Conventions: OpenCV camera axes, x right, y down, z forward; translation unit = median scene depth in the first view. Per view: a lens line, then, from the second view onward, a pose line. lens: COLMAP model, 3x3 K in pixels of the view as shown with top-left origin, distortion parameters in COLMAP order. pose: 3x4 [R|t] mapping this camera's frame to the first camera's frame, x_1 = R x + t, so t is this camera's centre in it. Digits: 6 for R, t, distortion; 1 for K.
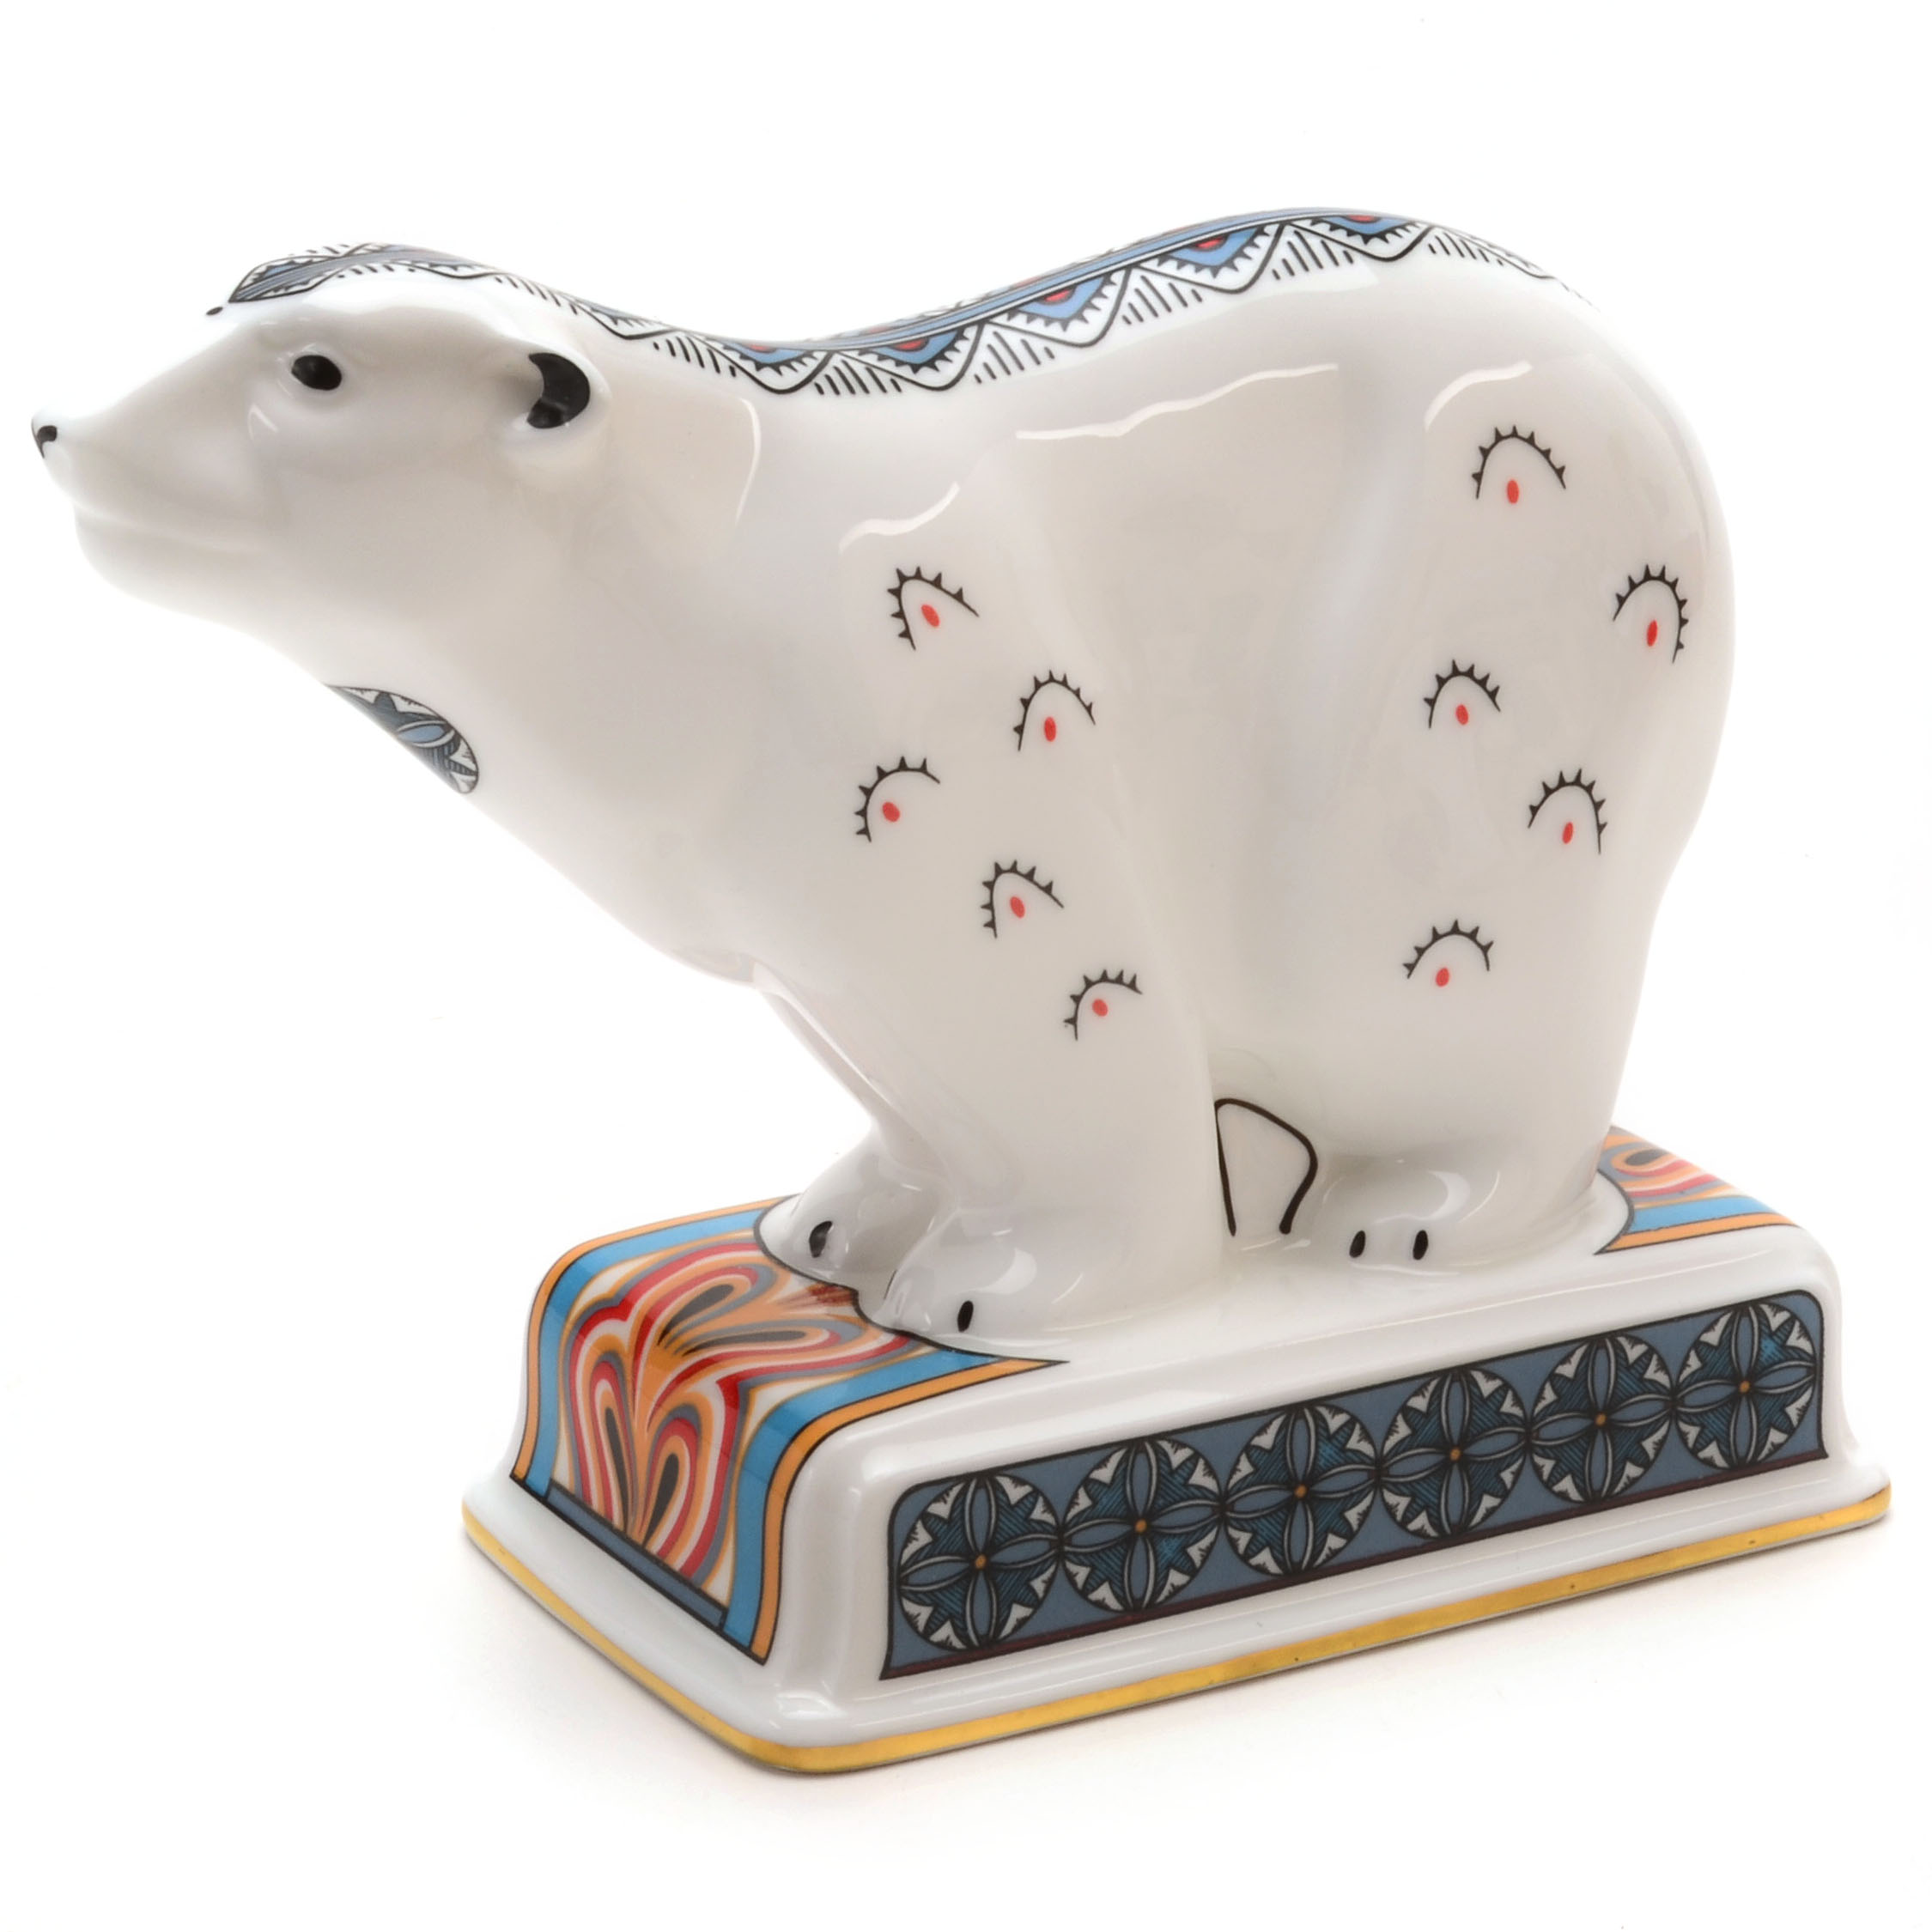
lens RADIAL K [[5482.3, 0, 968.4], [0, 5482.3, 963.9], [0, 0, 1]] dist [-0.076435, 0.000000]
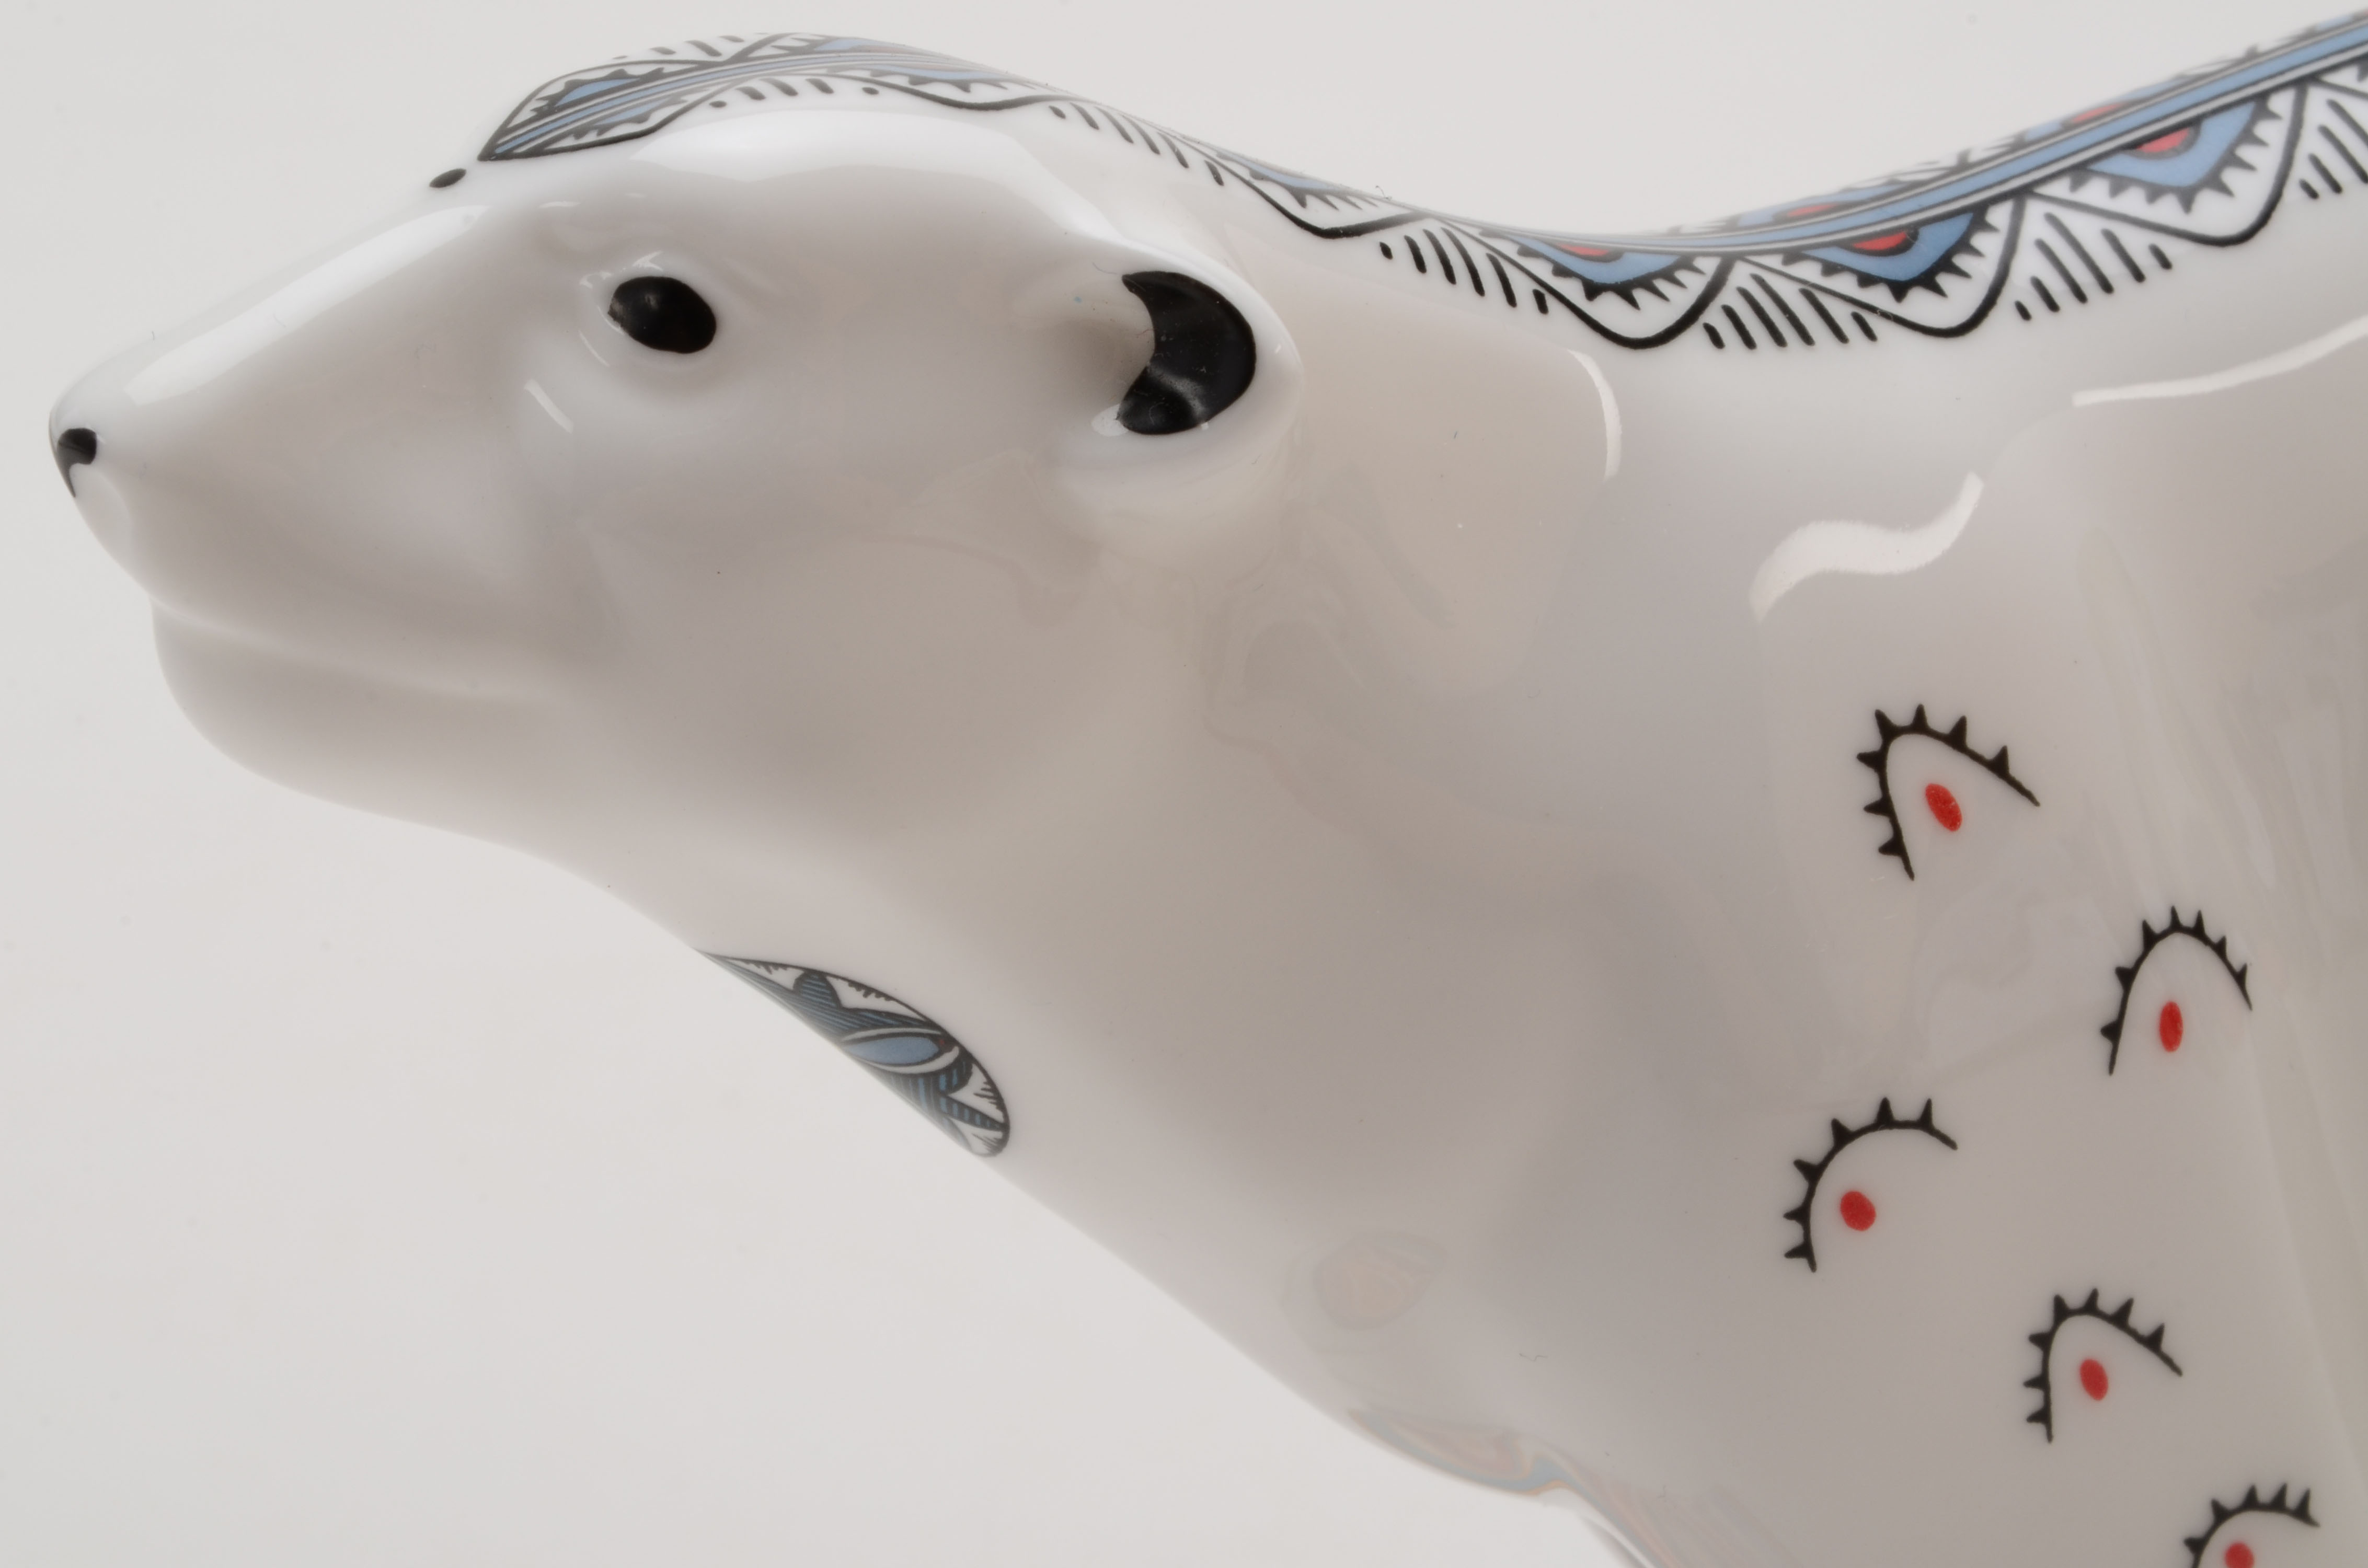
lens RADIAL K [[5498.9, 0, 1181.6], [0, 5498.9, 789.1], [0, 0, 1]] dist [0.042684, 0.000000]
pose [[0.998280, 0.006053, -0.058308, -0.045753], [-0.006030, 0.999982, 0.000576, -0.065079], [0.058310, -0.000224, 0.998298, 0.512466]]
